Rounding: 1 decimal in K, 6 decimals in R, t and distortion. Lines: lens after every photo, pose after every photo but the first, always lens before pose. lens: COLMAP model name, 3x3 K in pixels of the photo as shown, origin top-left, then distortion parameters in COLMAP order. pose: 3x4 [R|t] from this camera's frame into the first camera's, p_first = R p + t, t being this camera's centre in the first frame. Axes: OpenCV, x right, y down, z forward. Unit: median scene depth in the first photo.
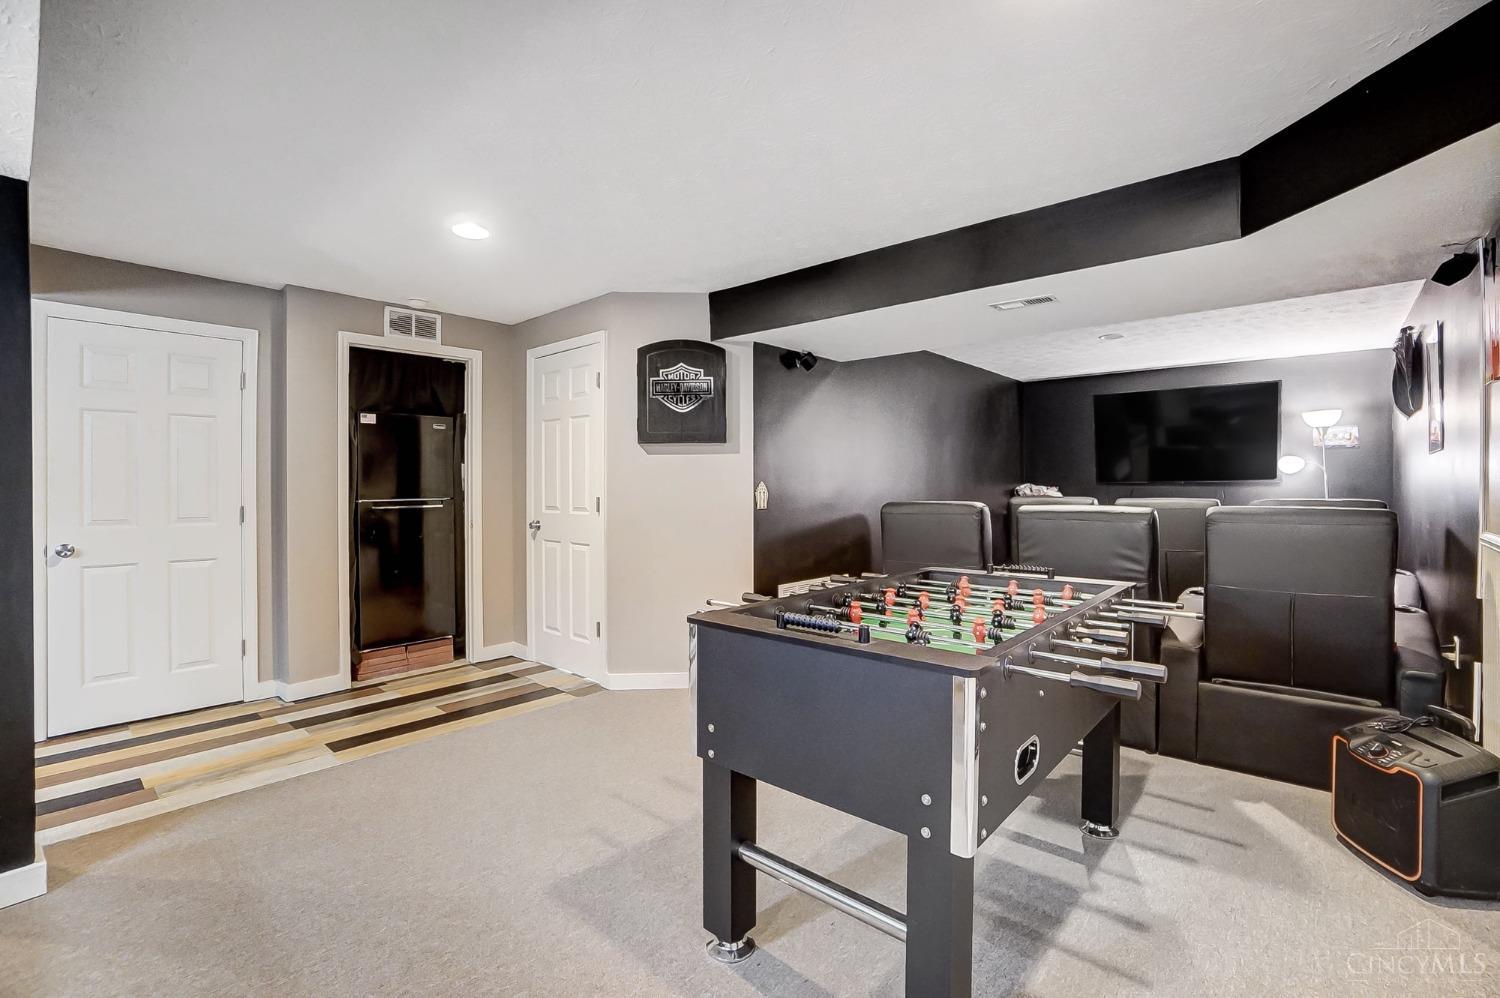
lens RADIAL K [[662.6, 0, 758.6], [0, 662.6, 482.7], [0, 0, 1]] dist [-0.000594, 0.000245]
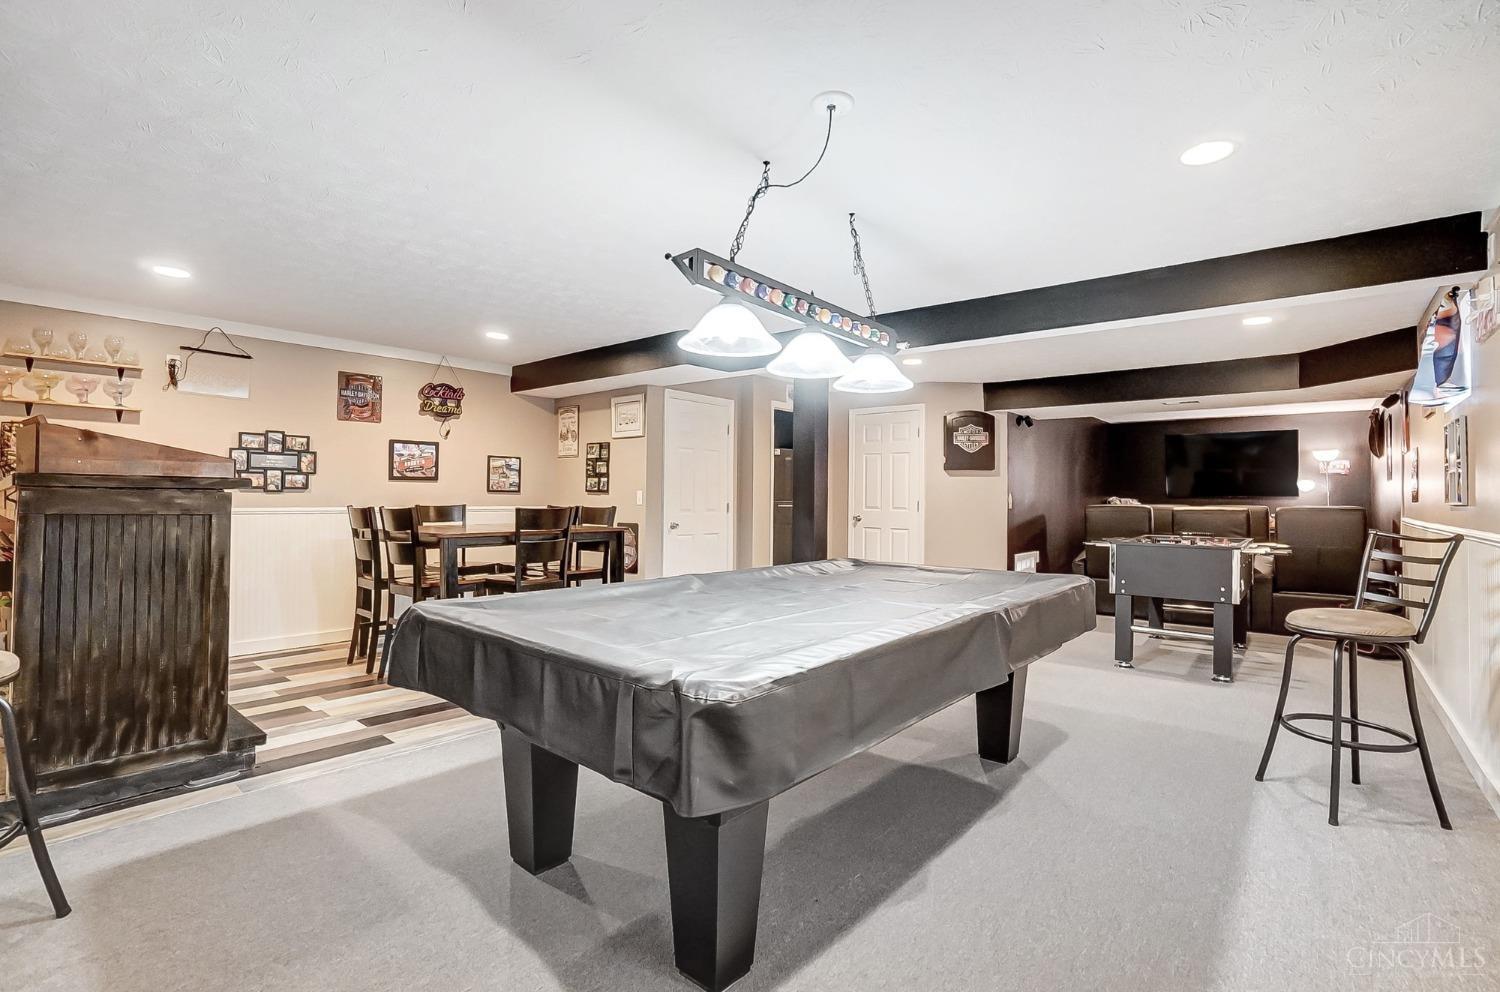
lens RADIAL K [[676.8, 0, 729.8], [0, 676.8, 482.4], [0, 0, 1]] dist [-0.053114, 0.018412]
pose [[0.999799, 0.008365, -0.018244, -0.682095], [-0.008729, 0.999762, -0.019980, 0.012706], [0.018073, 0.020135, 0.999634, -0.741223]]
